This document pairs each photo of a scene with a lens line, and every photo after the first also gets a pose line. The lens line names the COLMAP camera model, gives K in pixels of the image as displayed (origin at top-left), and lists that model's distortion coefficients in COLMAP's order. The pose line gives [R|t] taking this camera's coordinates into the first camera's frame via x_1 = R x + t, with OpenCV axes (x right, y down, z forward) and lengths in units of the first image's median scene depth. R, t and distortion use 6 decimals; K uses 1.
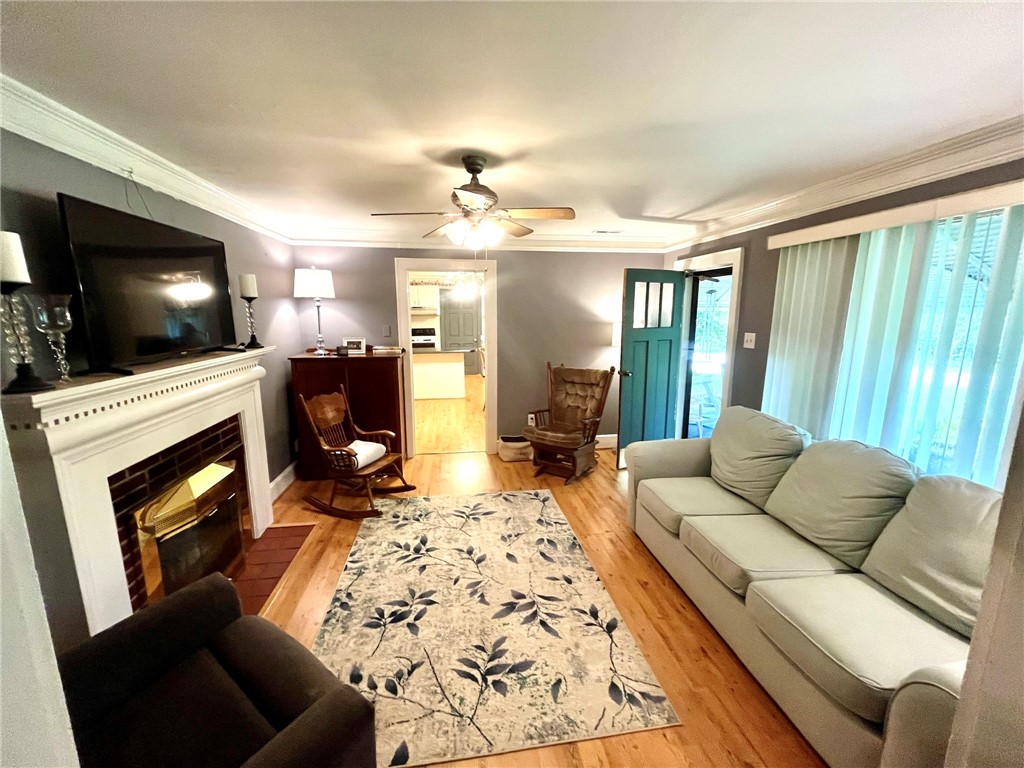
lens RADIAL K [[408.3, 0, 512.0], [0, 408.3, 384.0], [0, 0, 1]] dist [0.000892, 0.000081]
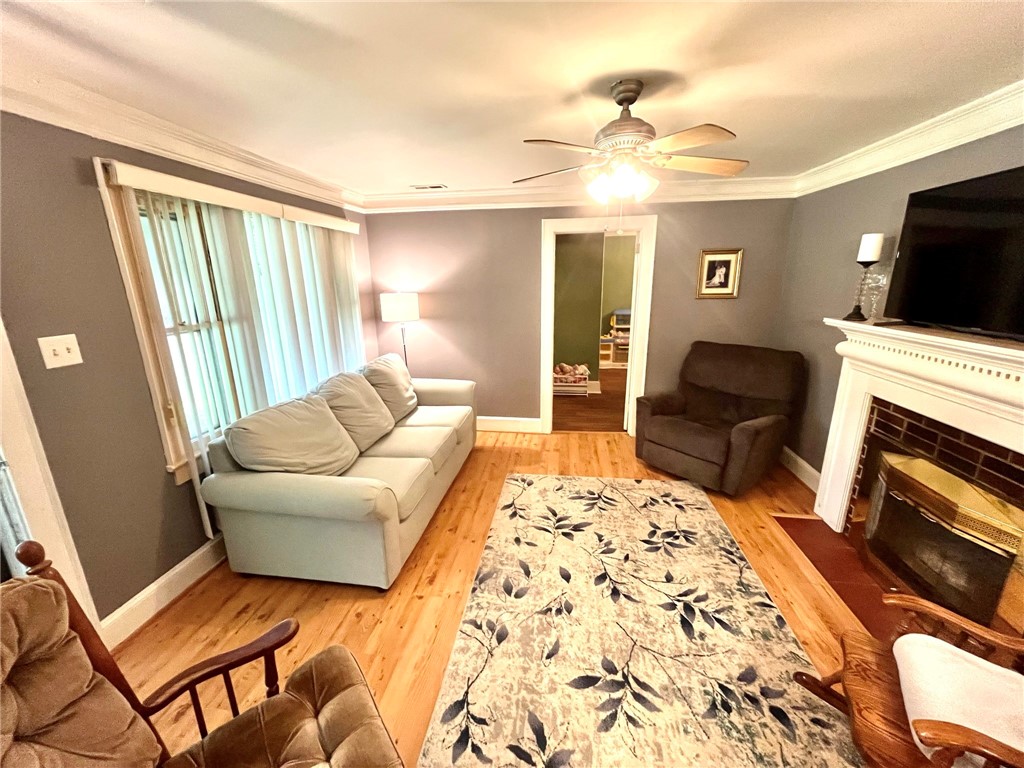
lens RADIAL K [[408.3, 0, 512.0], [0, 408.3, 384.0], [0, 0, 1]] dist [0.000892, 0.000081]
pose [[-0.959146, -0.060069, 0.276460, -0.119861], [0.063497, 0.906561, 0.417270, -0.336790], [-0.275693, 0.417778, -0.865711, 1.788048]]
